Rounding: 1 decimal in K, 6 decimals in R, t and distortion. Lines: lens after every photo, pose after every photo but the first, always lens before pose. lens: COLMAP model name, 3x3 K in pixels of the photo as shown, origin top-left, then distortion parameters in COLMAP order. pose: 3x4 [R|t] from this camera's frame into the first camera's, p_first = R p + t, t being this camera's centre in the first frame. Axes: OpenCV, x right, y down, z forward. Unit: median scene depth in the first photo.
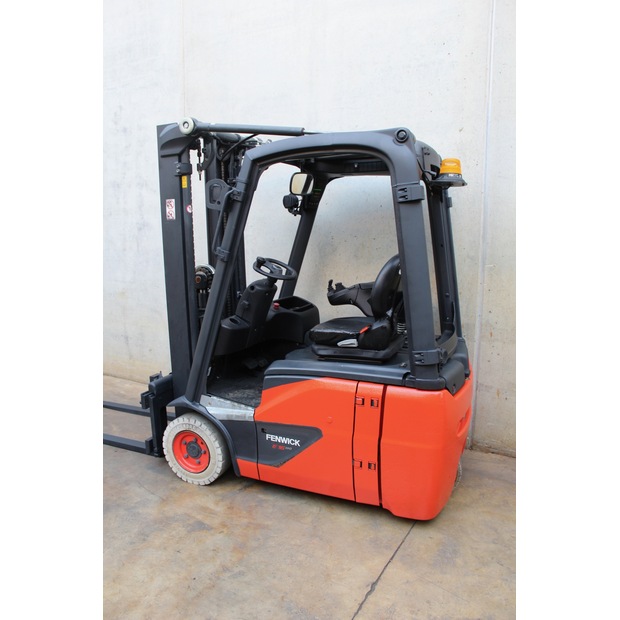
lens RADIAL K [[515.1, 0, 310.0], [0, 515.1, 310.0], [0, 0, 1]] dist [-0.158304, 0.127175]
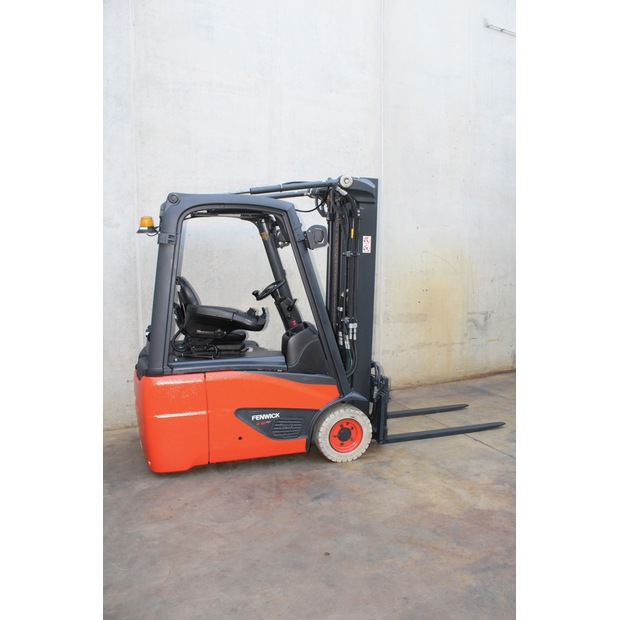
lens RADIAL K [[515.1, 0, 310.0], [0, 515.1, 310.0], [0, 0, 1]] dist [-0.158304, 0.127175]
pose [[0.570991, -0.097848, 0.815104, -1.345562], [0.131735, 0.990926, 0.026673, -0.069566], [-0.810318, 0.092147, 0.578700, 0.248985]]
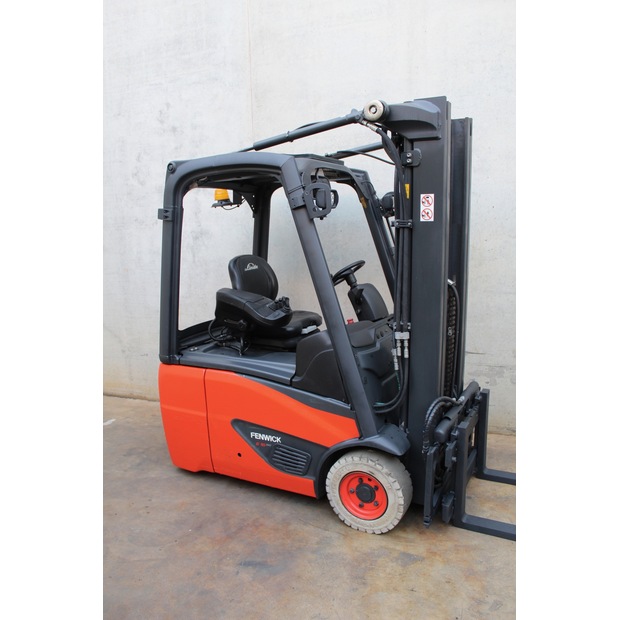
lens RADIAL K [[515.1, 0, 310.0], [0, 515.1, 310.0], [0, 0, 1]] dist [-0.158304, 0.127175]
pose [[0.987916, -0.058388, 0.143571, -0.449472], [0.059121, 0.998250, -0.000840, -0.029024], [-0.143271, 0.009317, 0.989640, 0.104715]]
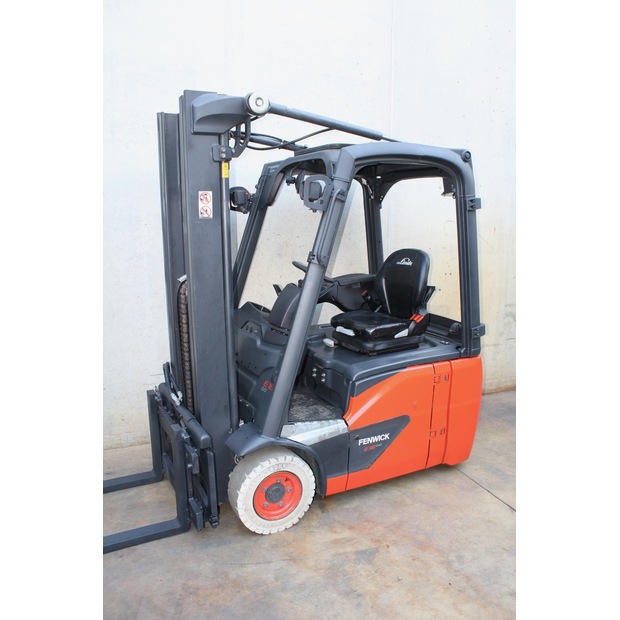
lens RADIAL K [[515.1, 0, 310.0], [0, 515.1, 310.0], [0, 0, 1]] dist [-0.158304, 0.127175]
pose [[0.620152, -0.130537, 0.773544, -0.838164], [0.112530, 0.990663, 0.076961, -0.087870], [-0.776368, 0.039320, 0.629052, 0.428749]]
